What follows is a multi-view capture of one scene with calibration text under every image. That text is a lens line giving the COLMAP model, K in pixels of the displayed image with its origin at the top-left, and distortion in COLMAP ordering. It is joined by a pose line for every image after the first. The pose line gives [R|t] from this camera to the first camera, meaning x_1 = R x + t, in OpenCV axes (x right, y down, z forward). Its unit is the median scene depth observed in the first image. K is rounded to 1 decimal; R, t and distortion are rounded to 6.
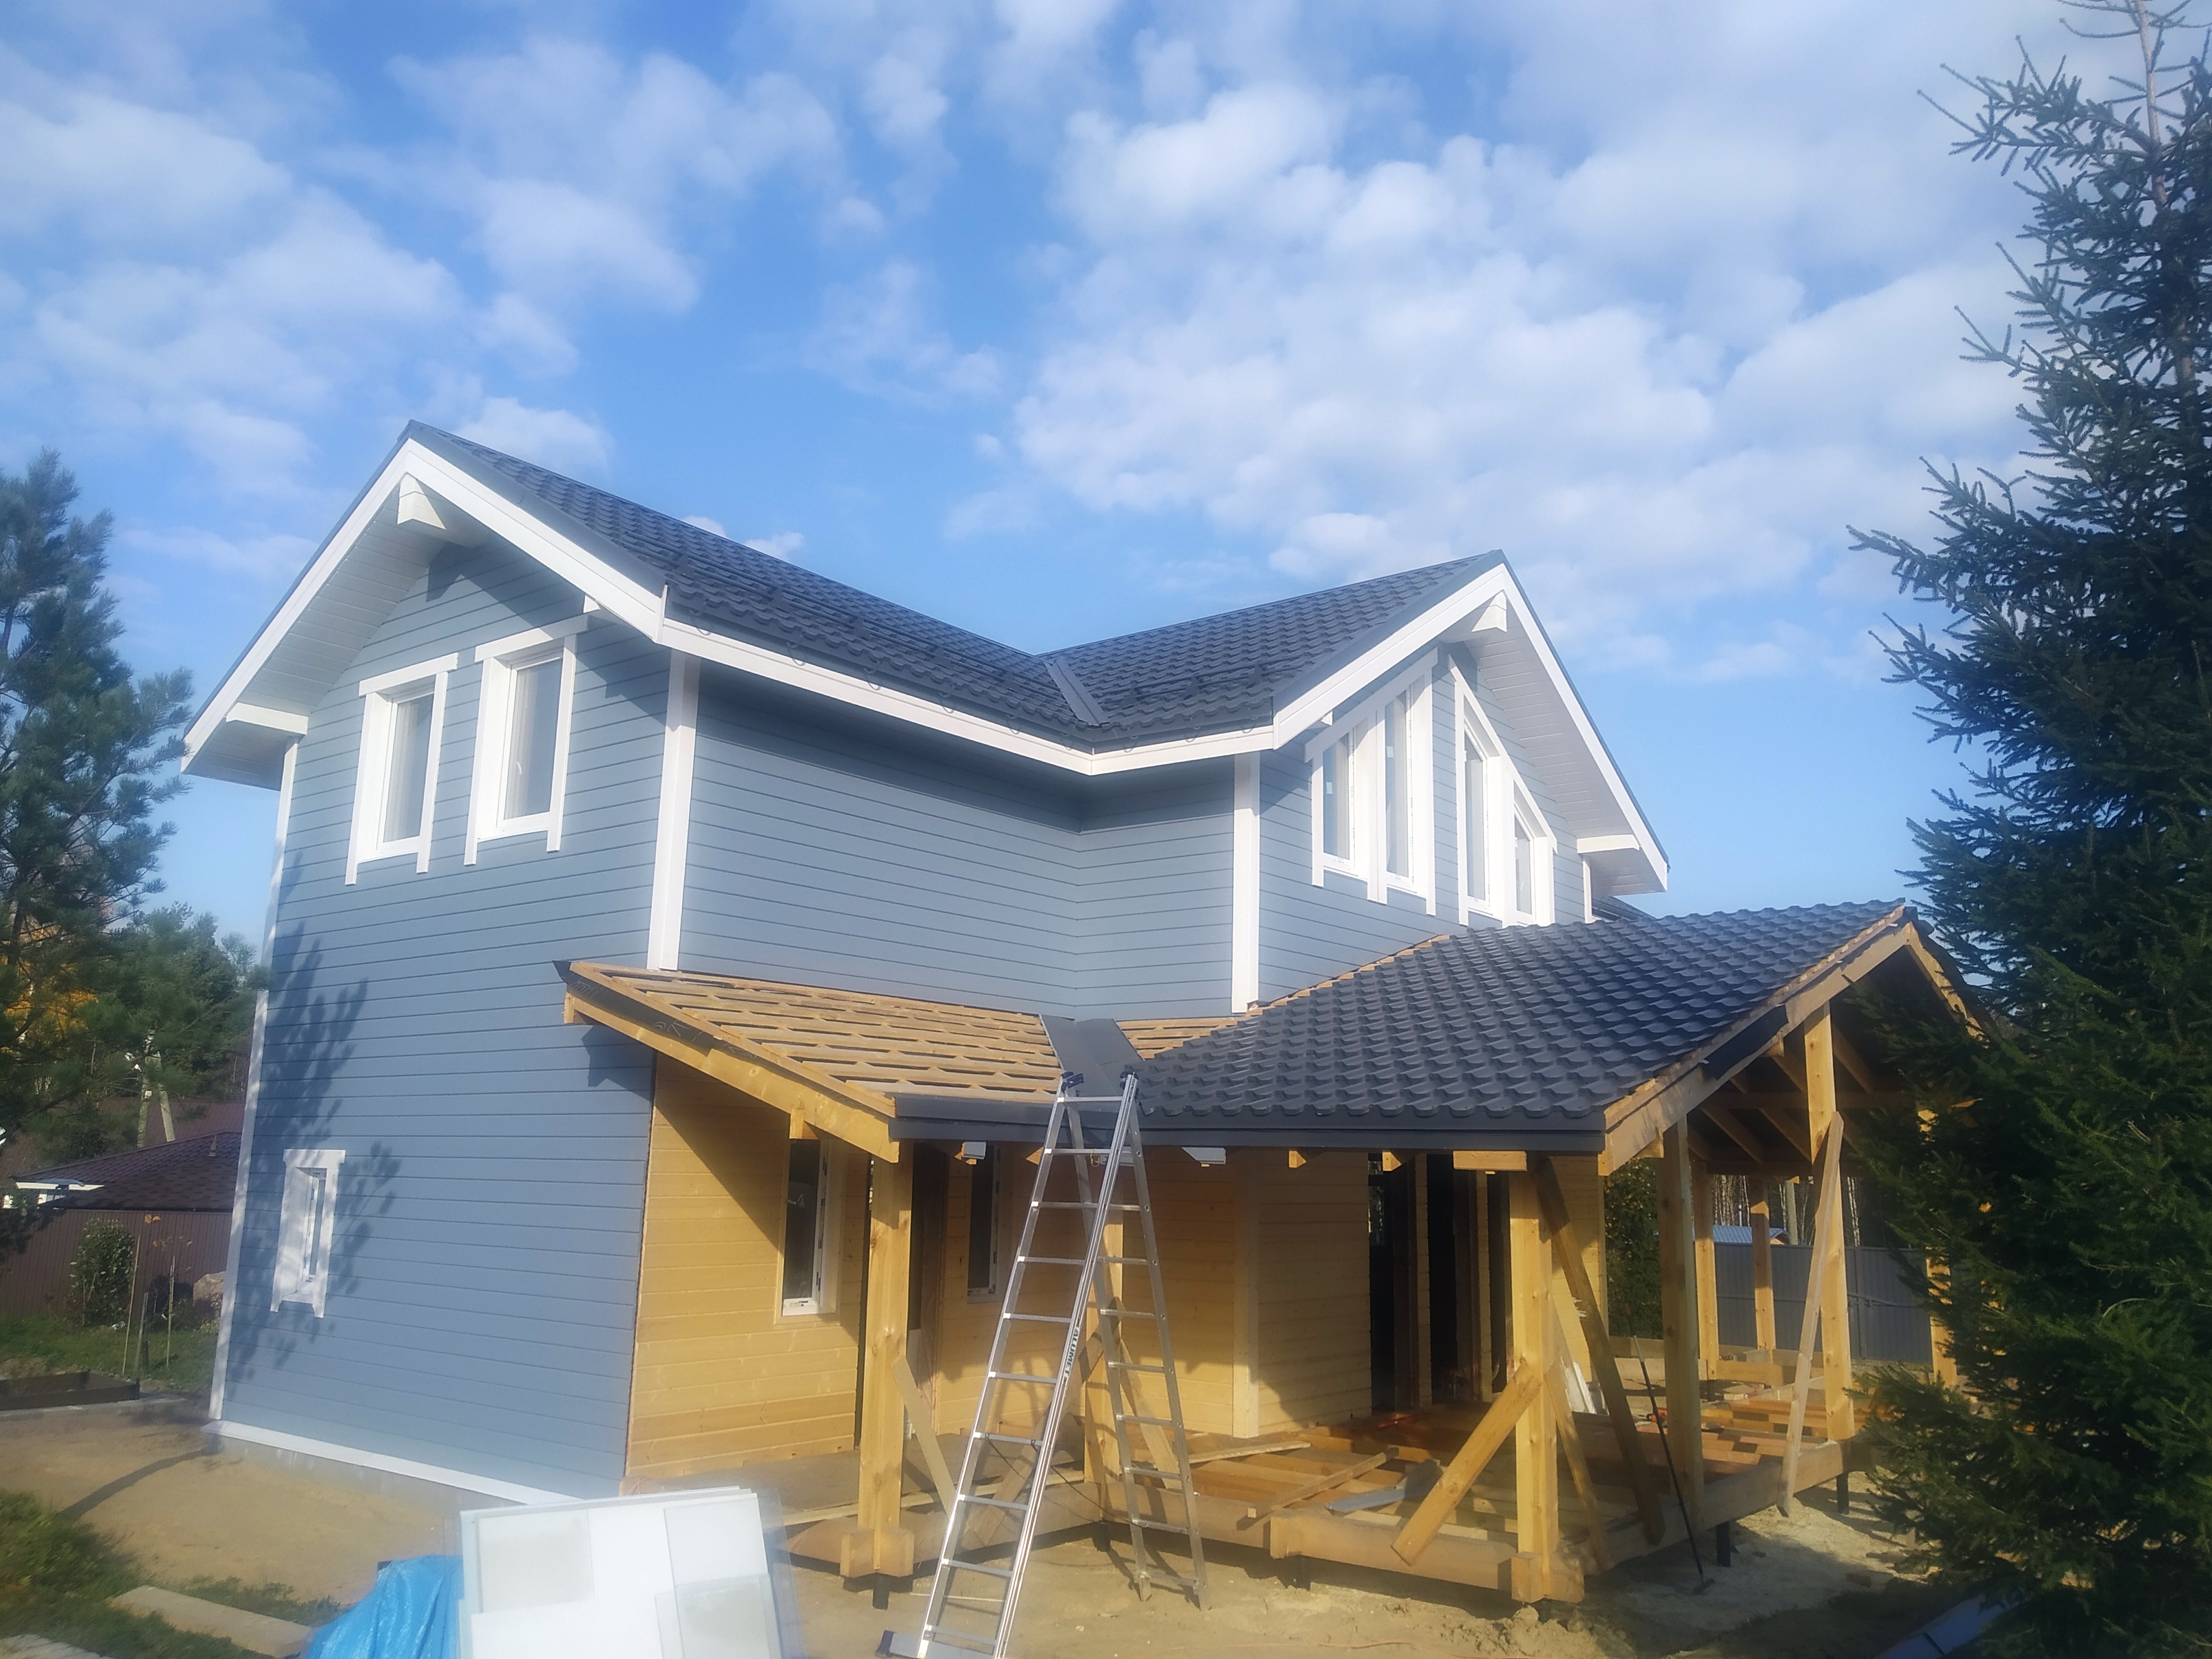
lens RADIAL K [[1724.7, 0, 1106.0], [0, 1724.7, 829.5], [0, 0, 1]] dist [0.104282, -0.208139]
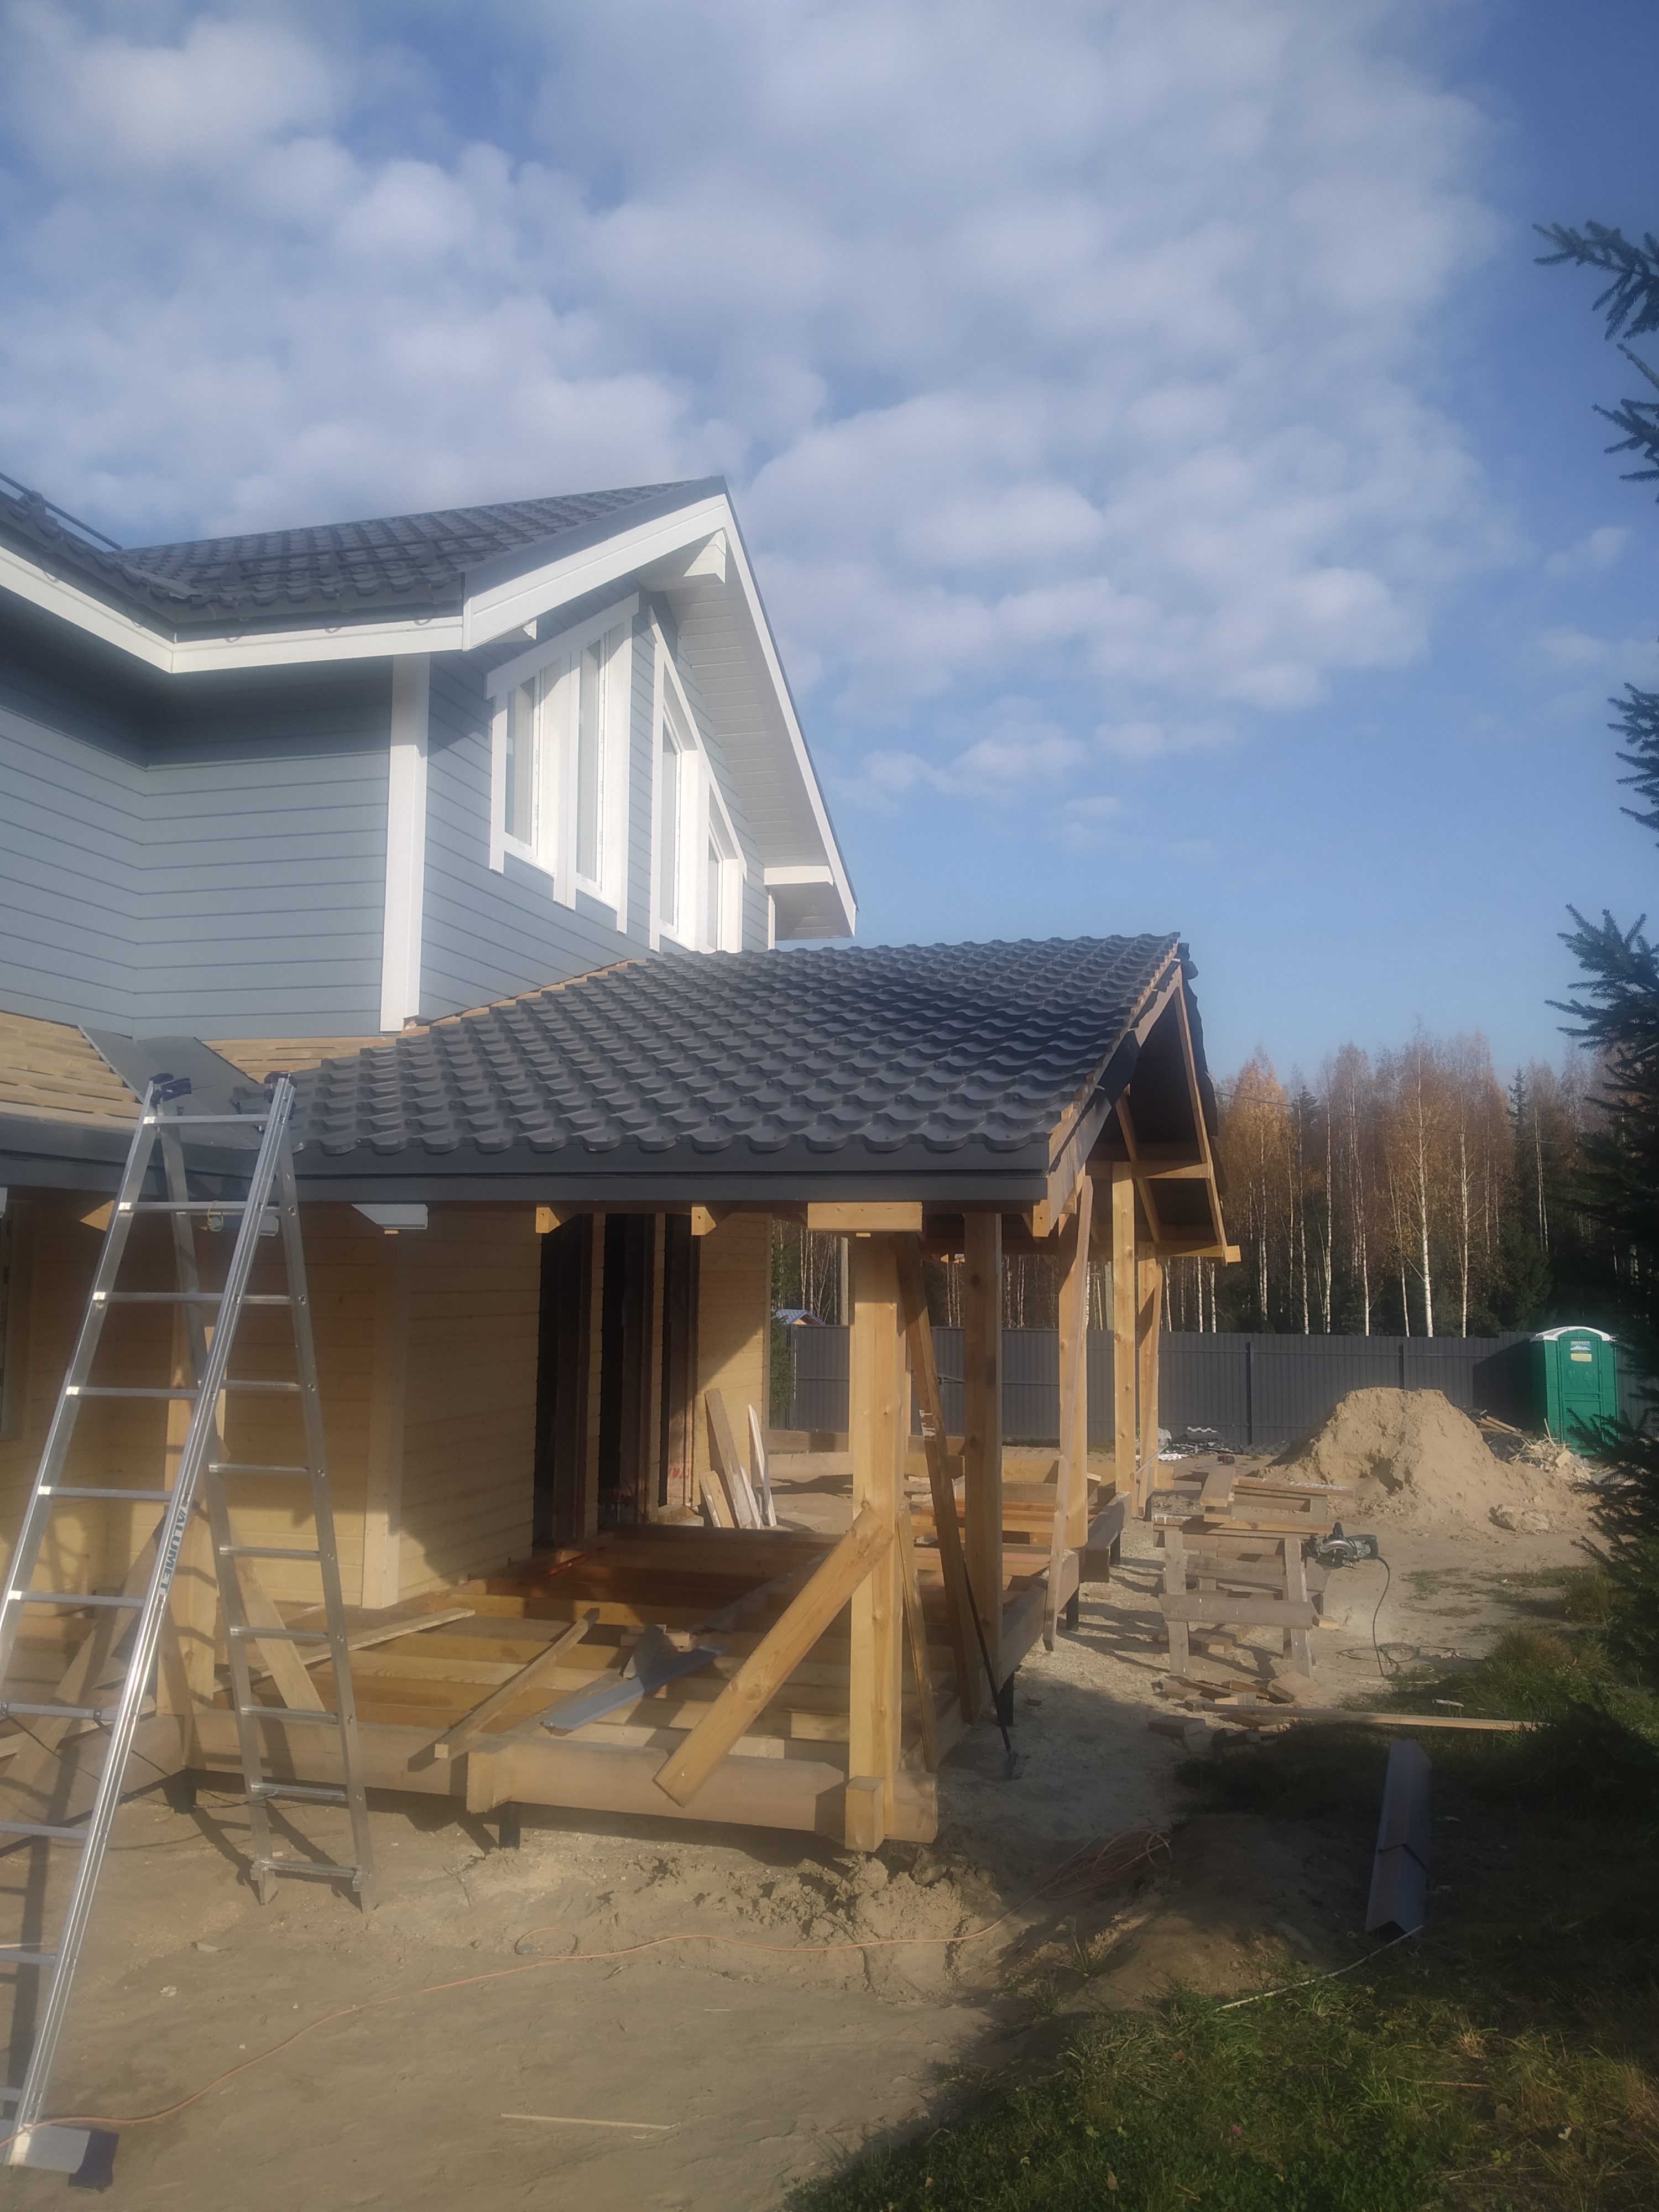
lens RADIAL K [[1724.7, 0, 822.8], [0, 1724.7, 1119.9], [0, 0, 1]] dist [0.104282, -0.208139]
pose [[0.925707, 0.023674, 0.377501, -0.028174], [-0.065391, 0.993028, 0.098079, 0.062439], [-0.372547, -0.115478, 0.920801, 0.280423]]
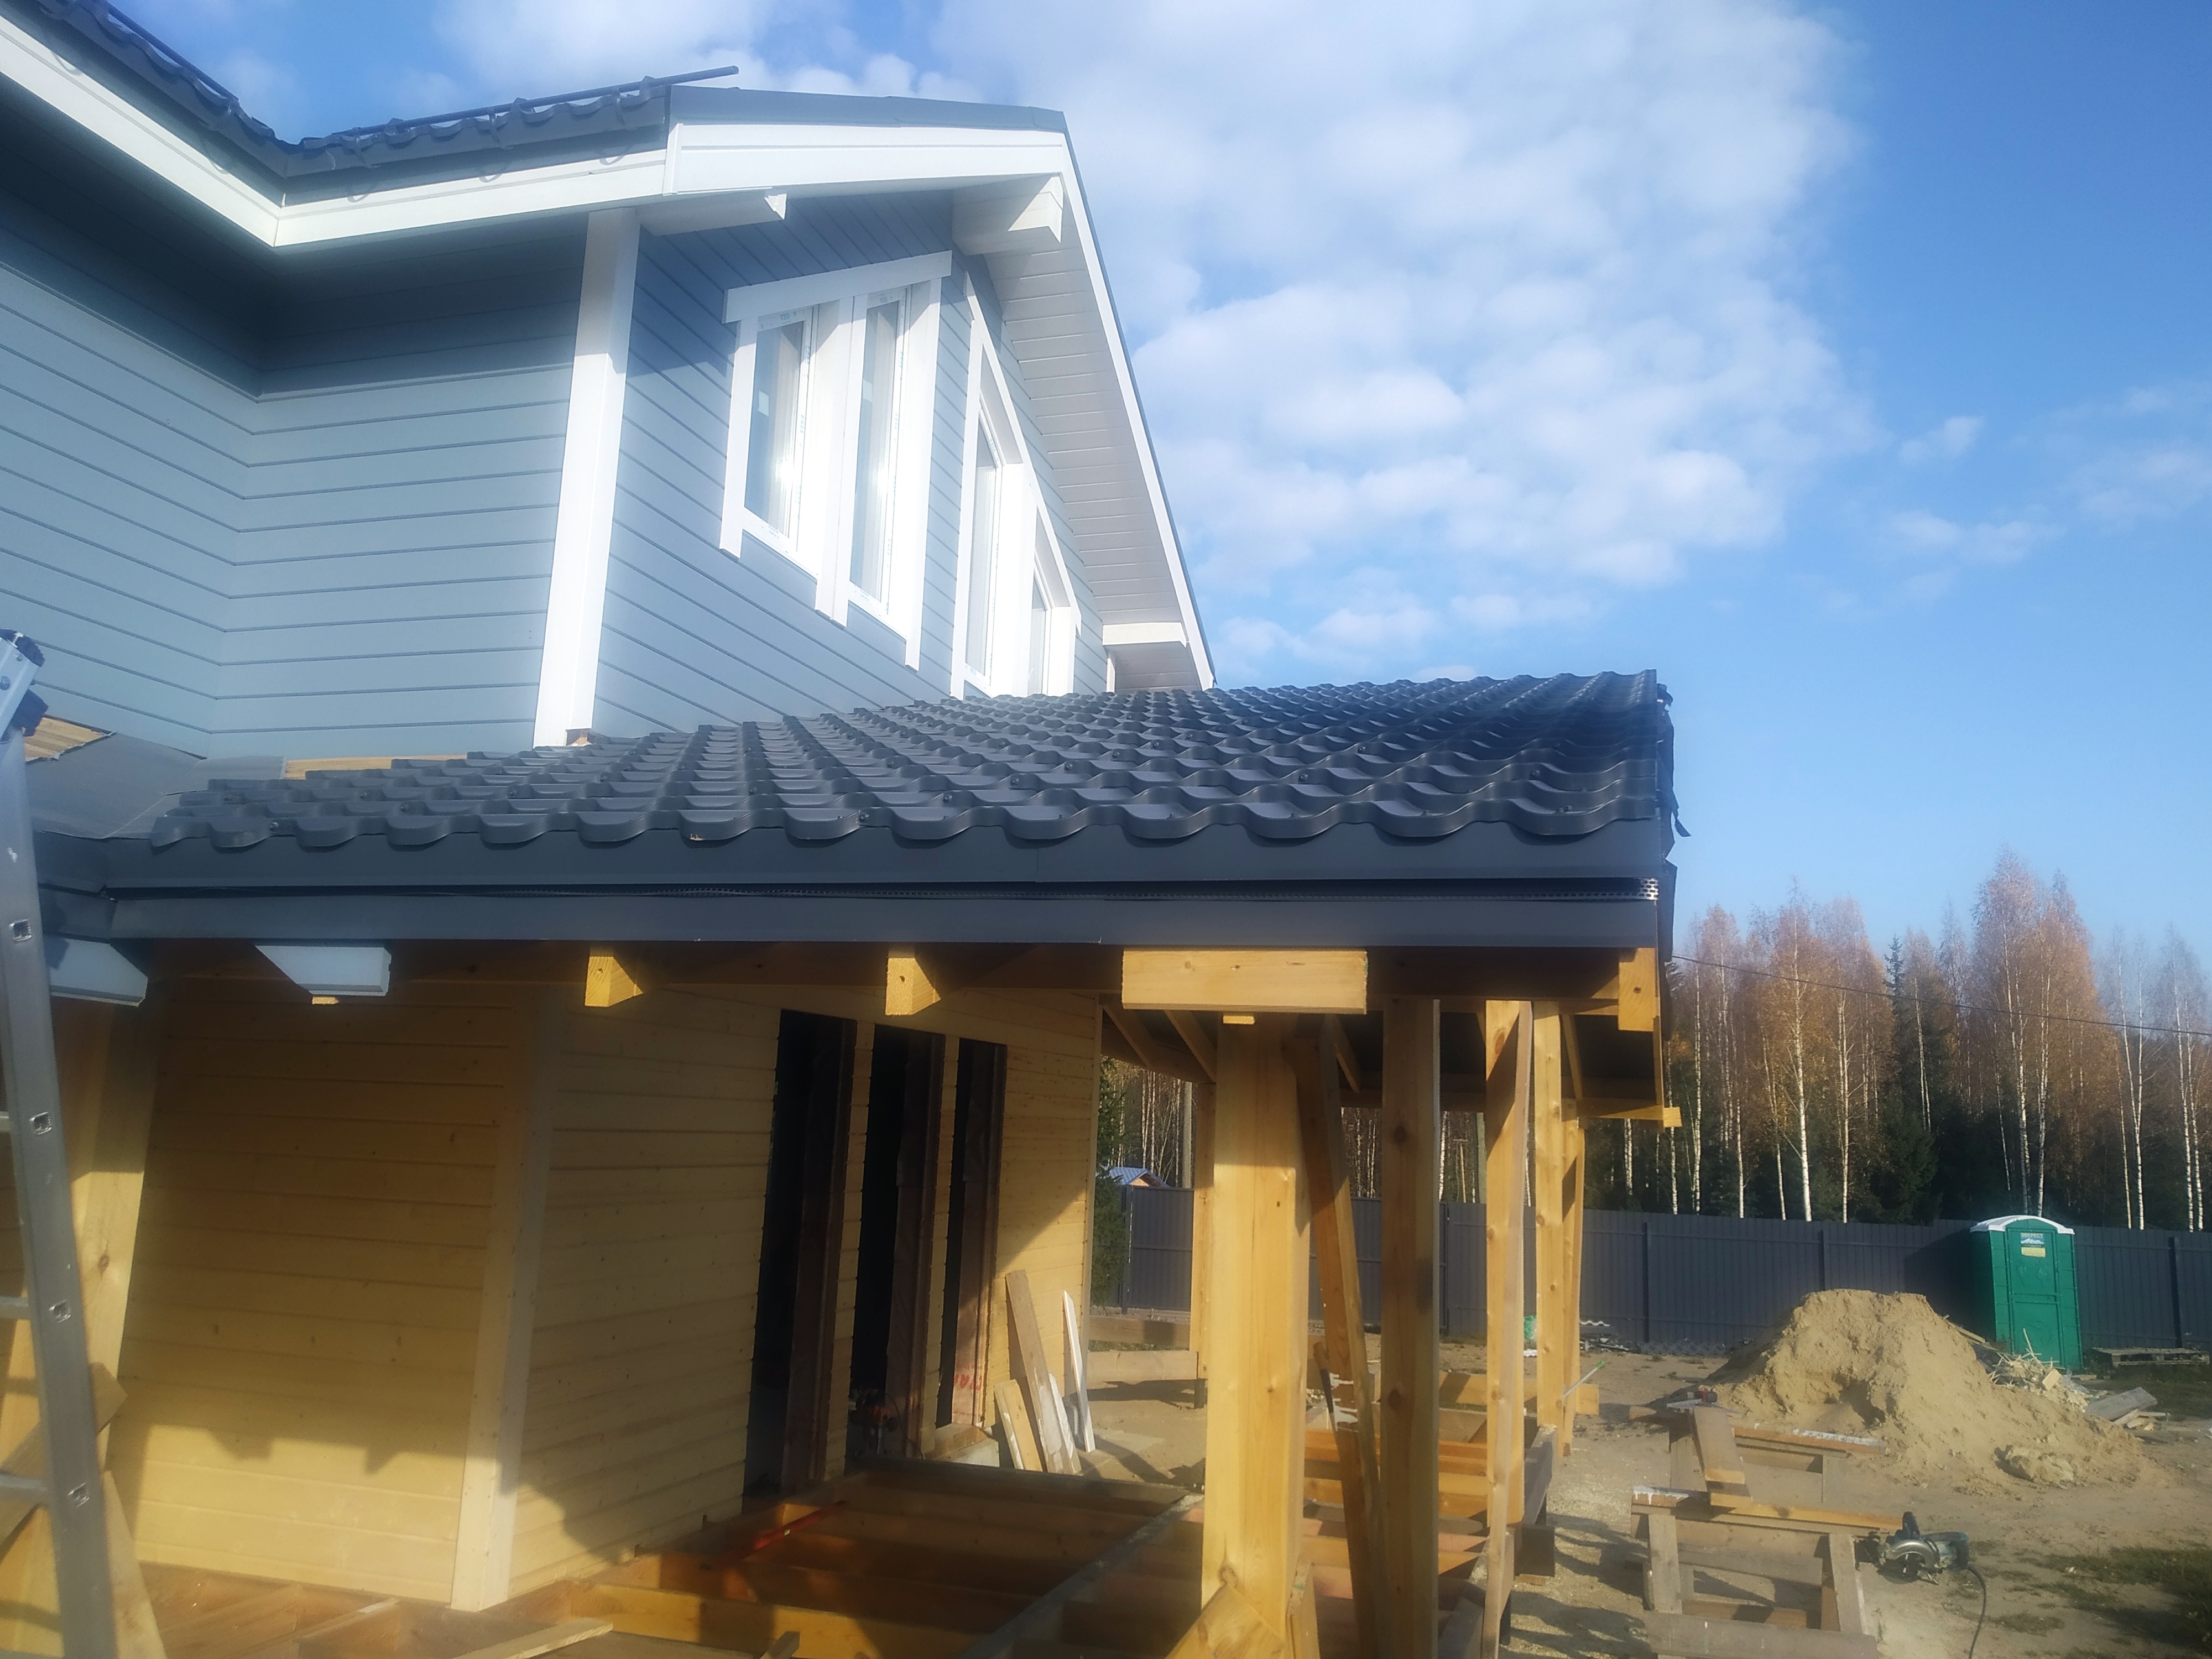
lens RADIAL K [[1722.5, 0, 1118.0], [0, 1722.5, 830.0], [0, 0, 1]] dist [0.048843, -0.067016]
pose [[0.935617, 0.078044, 0.344282, 0.062984], [-0.089205, 0.995874, 0.016670, 0.109845], [-0.341560, -0.046309, 0.938718, 0.493372]]
